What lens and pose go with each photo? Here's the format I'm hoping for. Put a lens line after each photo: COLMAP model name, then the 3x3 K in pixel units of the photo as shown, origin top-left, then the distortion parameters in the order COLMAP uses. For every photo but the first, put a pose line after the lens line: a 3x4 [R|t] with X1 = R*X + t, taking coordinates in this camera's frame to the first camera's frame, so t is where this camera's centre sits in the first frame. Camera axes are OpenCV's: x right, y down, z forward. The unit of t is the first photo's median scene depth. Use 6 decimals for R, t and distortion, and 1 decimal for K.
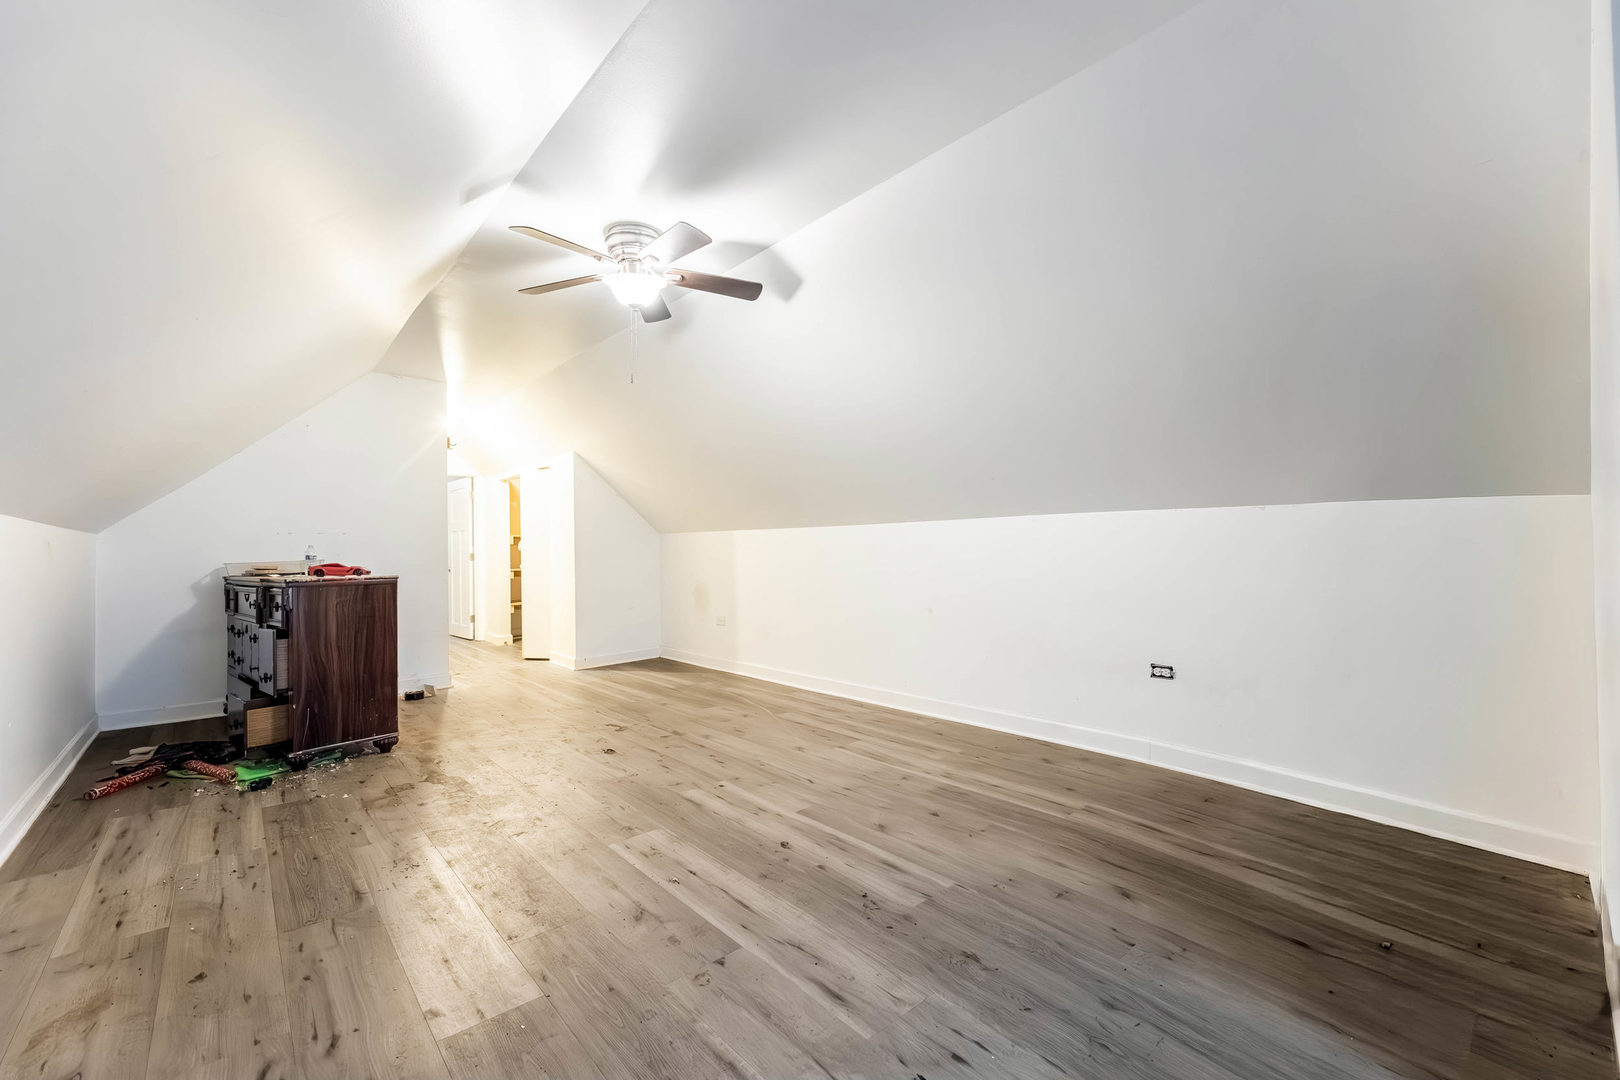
lens RADIAL K [[659.6, 0, 797.4], [0, 659.6, 538.1], [0, 0, 1]] dist [0.001179, 0.000524]
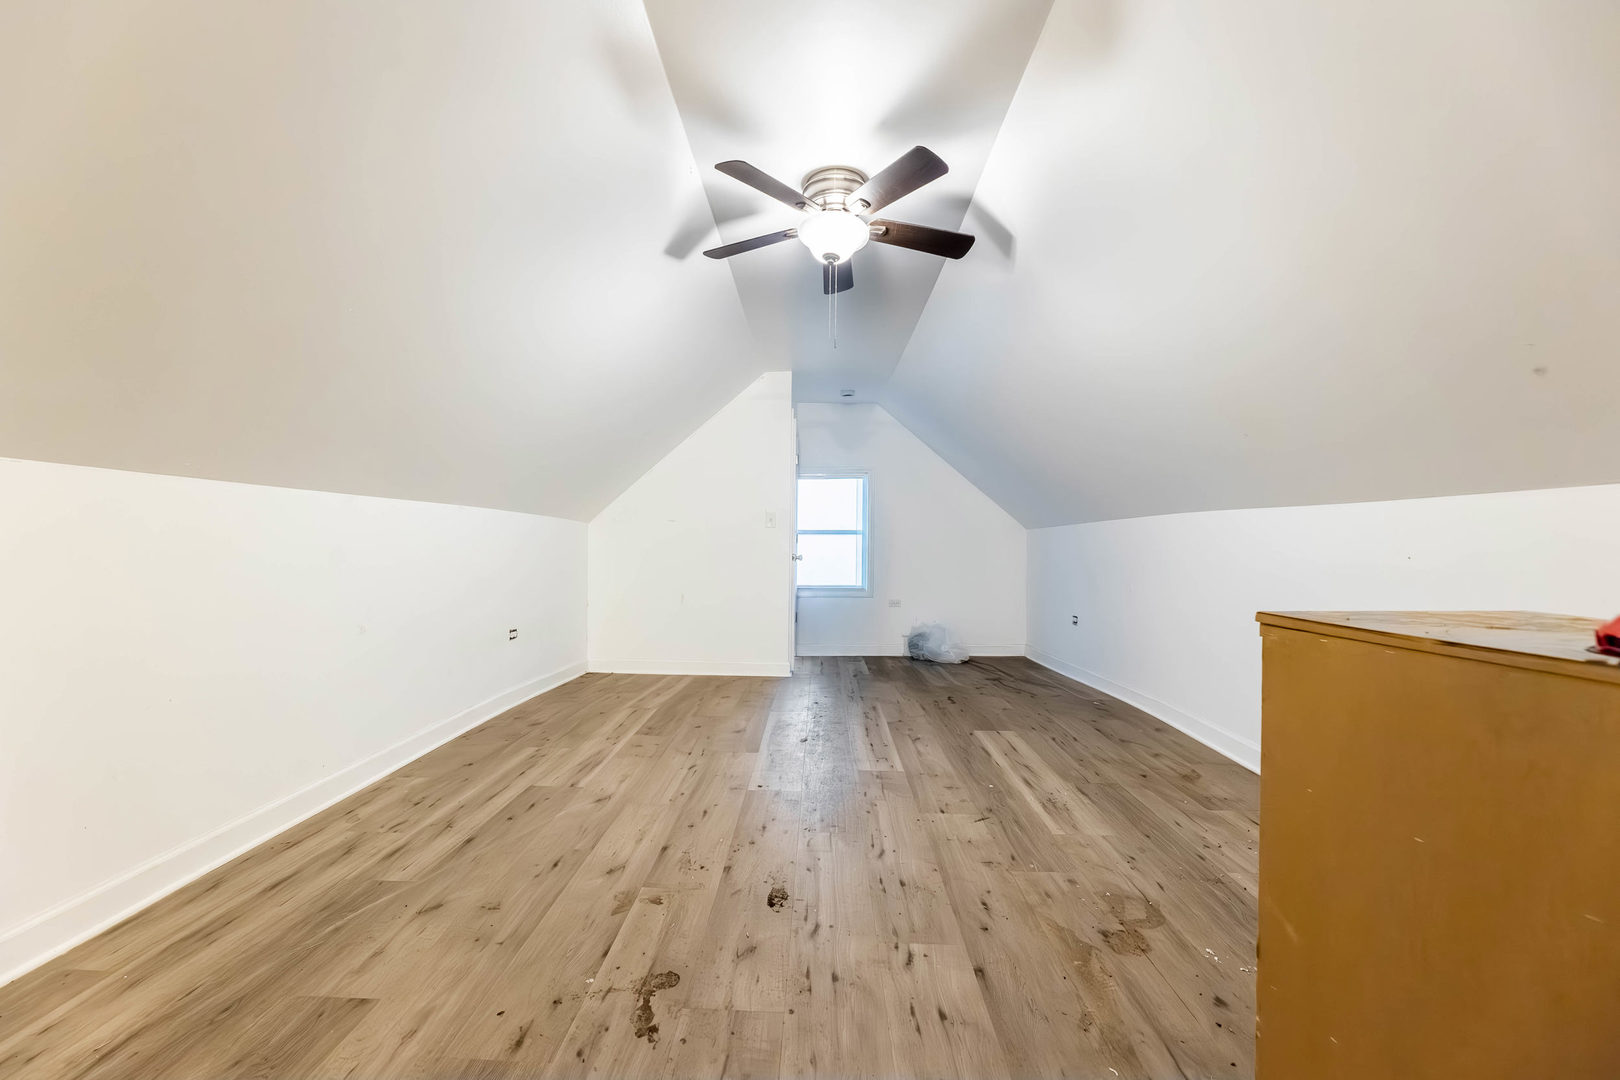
lens RADIAL K [[659.6, 0, 797.4], [0, 659.6, 538.1], [0, 0, 1]] dist [0.001179, 0.000524]
pose [[-0.734643, 0.011256, 0.678360, -0.827193], [-0.012686, 0.999460, -0.030323, 0.046139], [-0.678335, -0.030882, -0.734103, 1.717262]]
